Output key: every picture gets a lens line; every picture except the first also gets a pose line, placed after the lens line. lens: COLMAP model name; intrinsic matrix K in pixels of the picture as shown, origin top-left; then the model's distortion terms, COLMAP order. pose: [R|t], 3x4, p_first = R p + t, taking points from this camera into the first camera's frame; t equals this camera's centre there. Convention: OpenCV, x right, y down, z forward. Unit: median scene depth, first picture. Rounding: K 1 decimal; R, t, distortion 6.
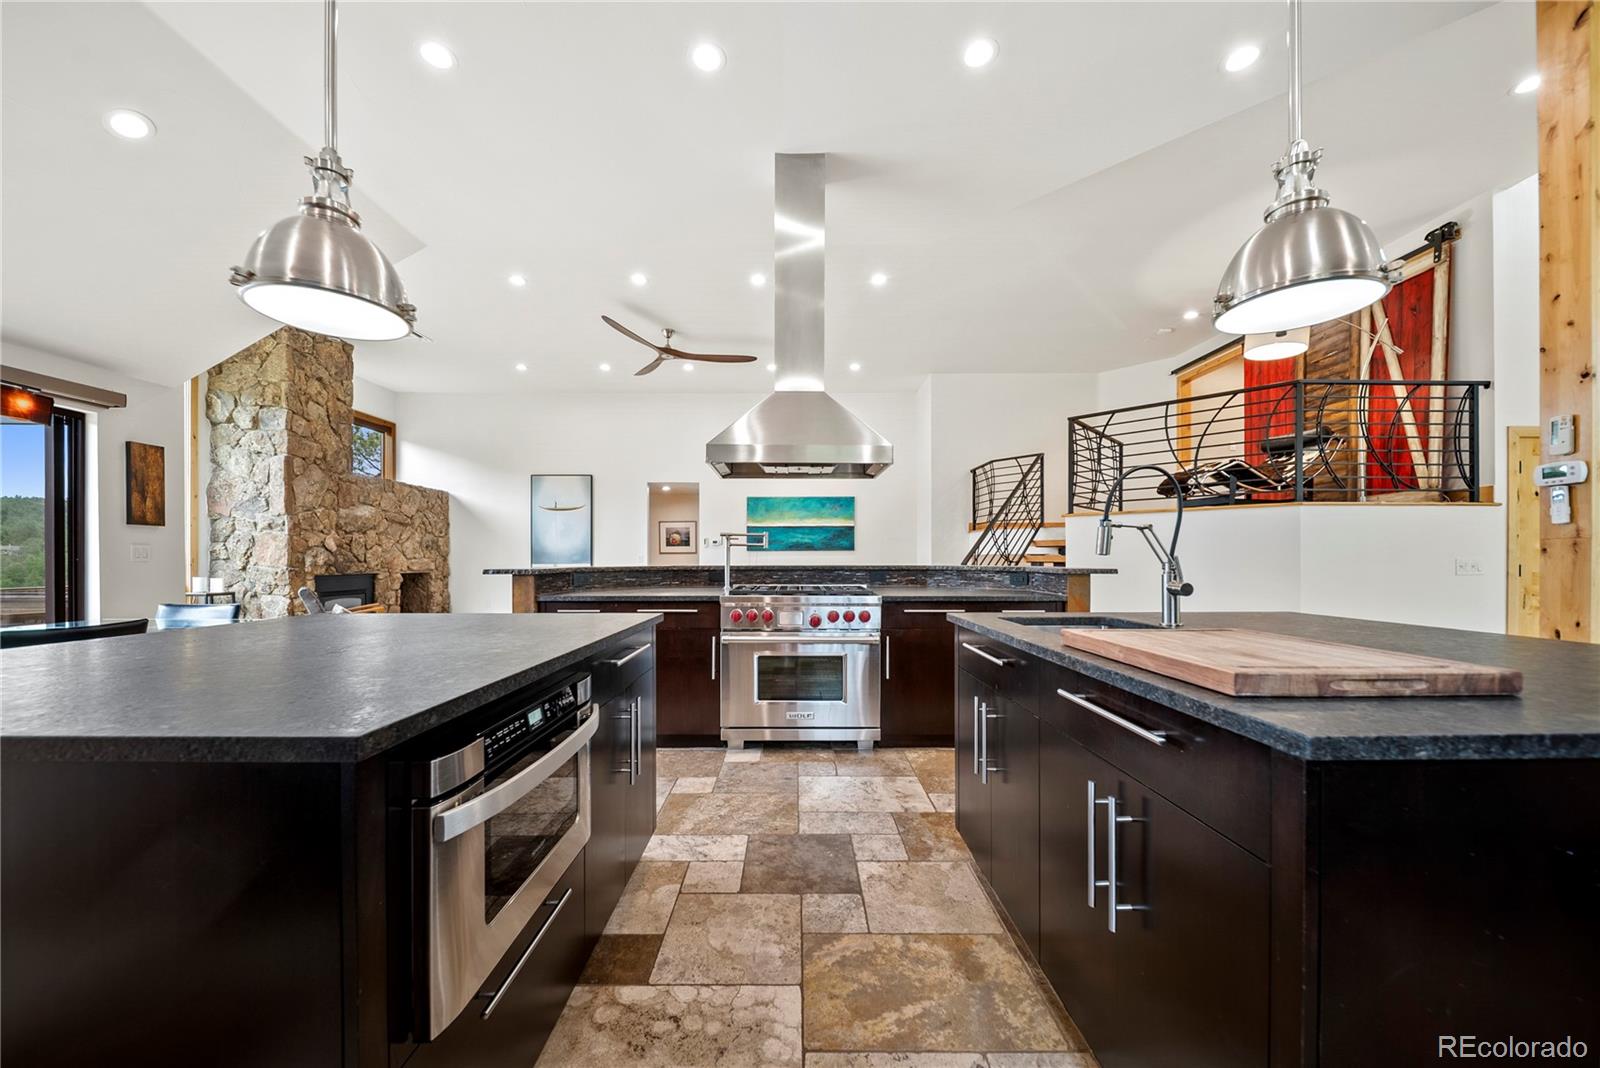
lens RADIAL K [[568.3, 0, 786.1], [0, 568.3, 570.9], [0, 0, 1]] dist [-0.000794, -0.001225]
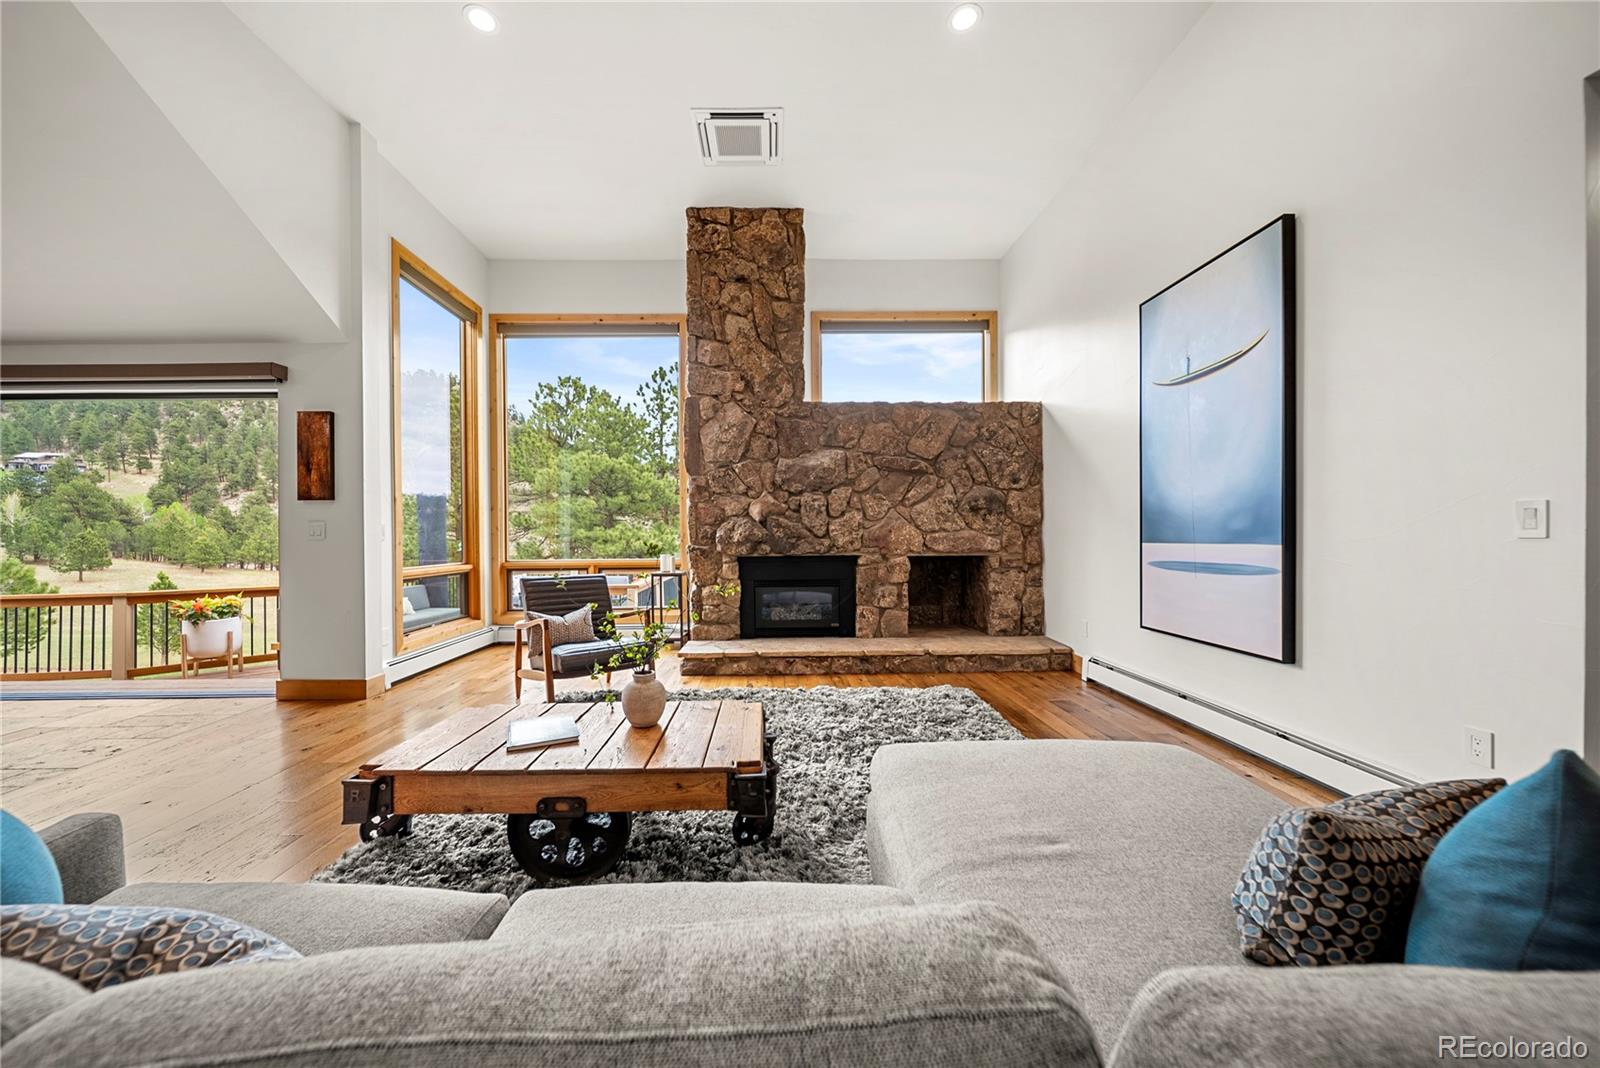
lens RADIAL K [[568.3, 0, 784.2], [0, 568.3, 537.8], [0, 0, 1]] dist [-0.000794, -0.001225]
pose [[0.036116, 0.005547, -0.999332, -0.104566], [-0.010633, 0.999930, 0.005166, -0.018605], [0.999291, 0.010439, 0.036172, 0.965633]]
